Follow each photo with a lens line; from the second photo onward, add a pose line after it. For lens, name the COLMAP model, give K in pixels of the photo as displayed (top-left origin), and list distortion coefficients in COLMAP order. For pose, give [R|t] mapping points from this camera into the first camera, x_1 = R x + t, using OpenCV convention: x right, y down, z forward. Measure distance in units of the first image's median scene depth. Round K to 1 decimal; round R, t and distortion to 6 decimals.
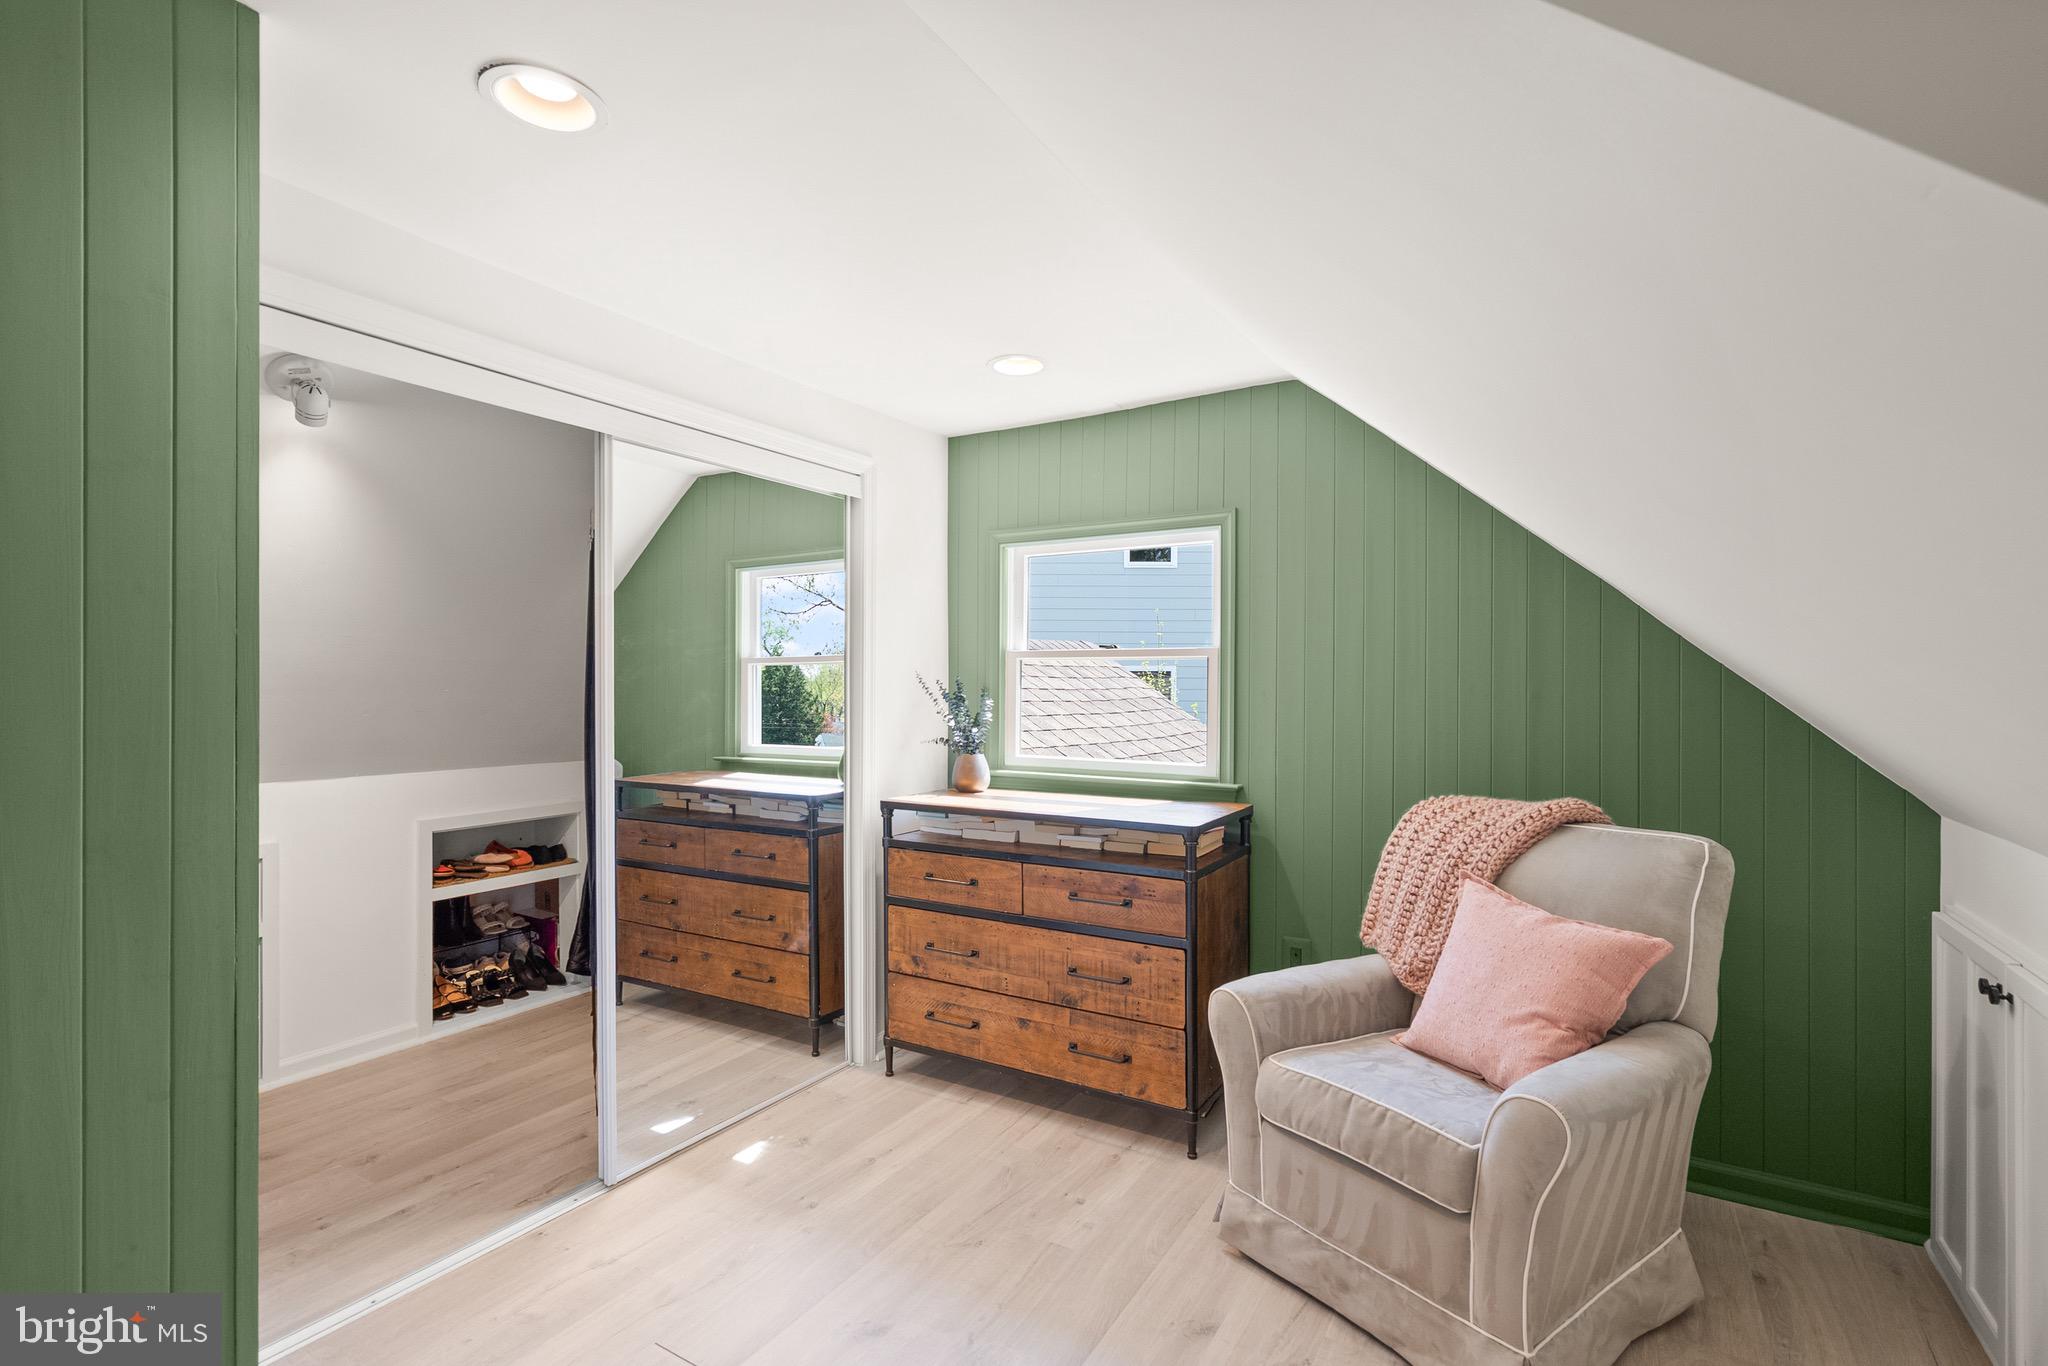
lens RADIAL K [[957.8, 0, 1014.4], [0, 957.8, 693.2], [0, 0, 1]] dist [-0.005006, 0.002855]
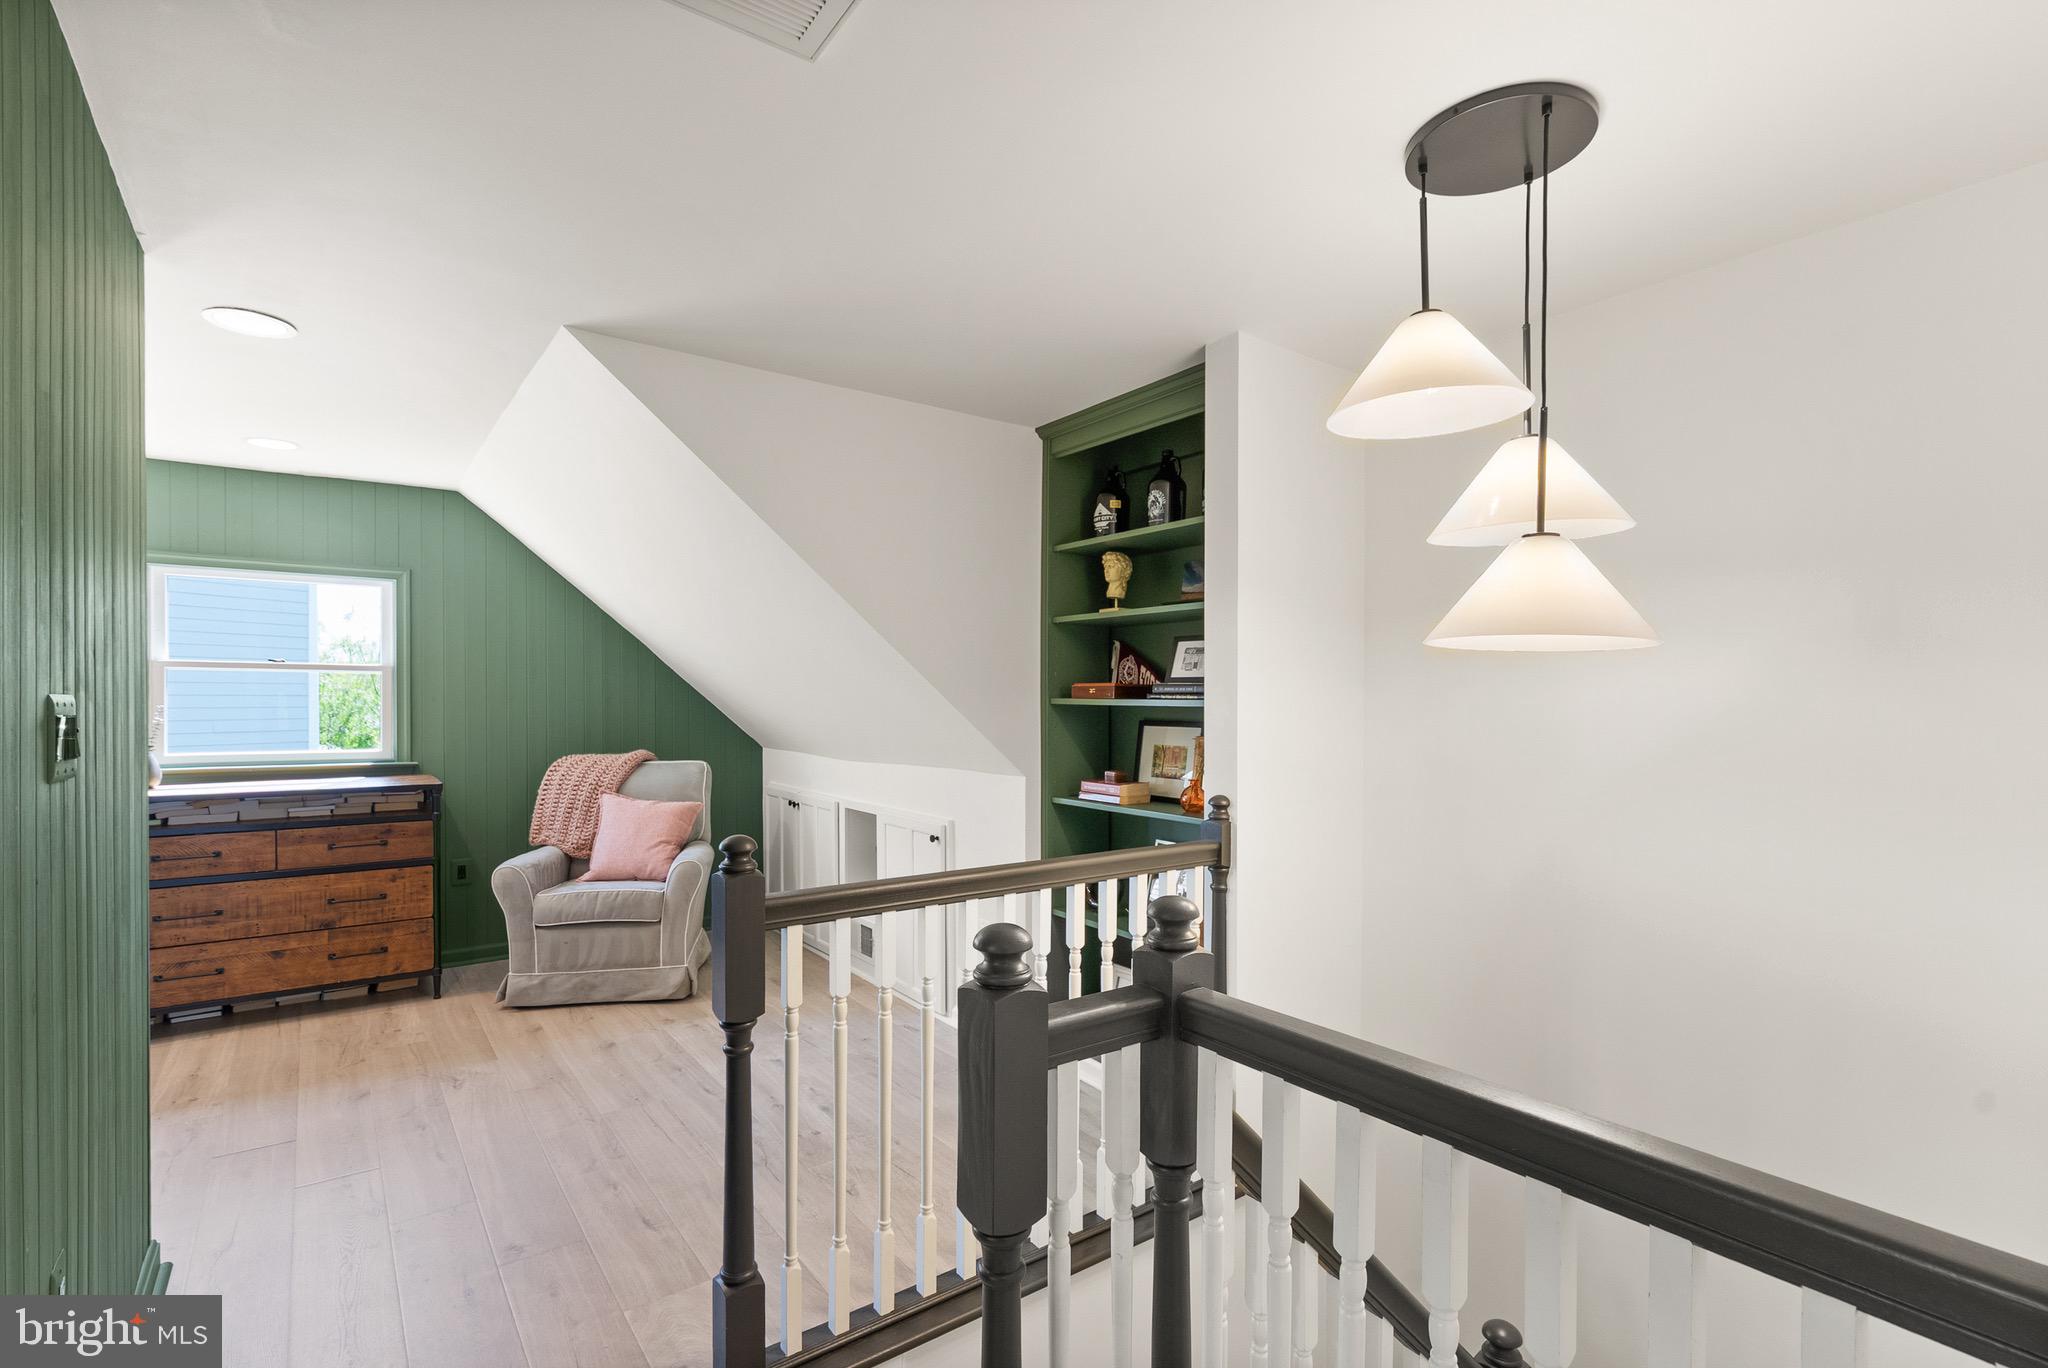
lens RADIAL K [[957.8, 0, 1021.9], [0, 957.8, 697.1], [0, 0, 1]] dist [-0.005006, 0.002855]
pose [[0.383154, 0.001119, 0.923684, -0.854683], [0.003315, 0.999991, -0.002586, 0.005228], [-0.923679, 0.004053, 0.383147, -0.453522]]
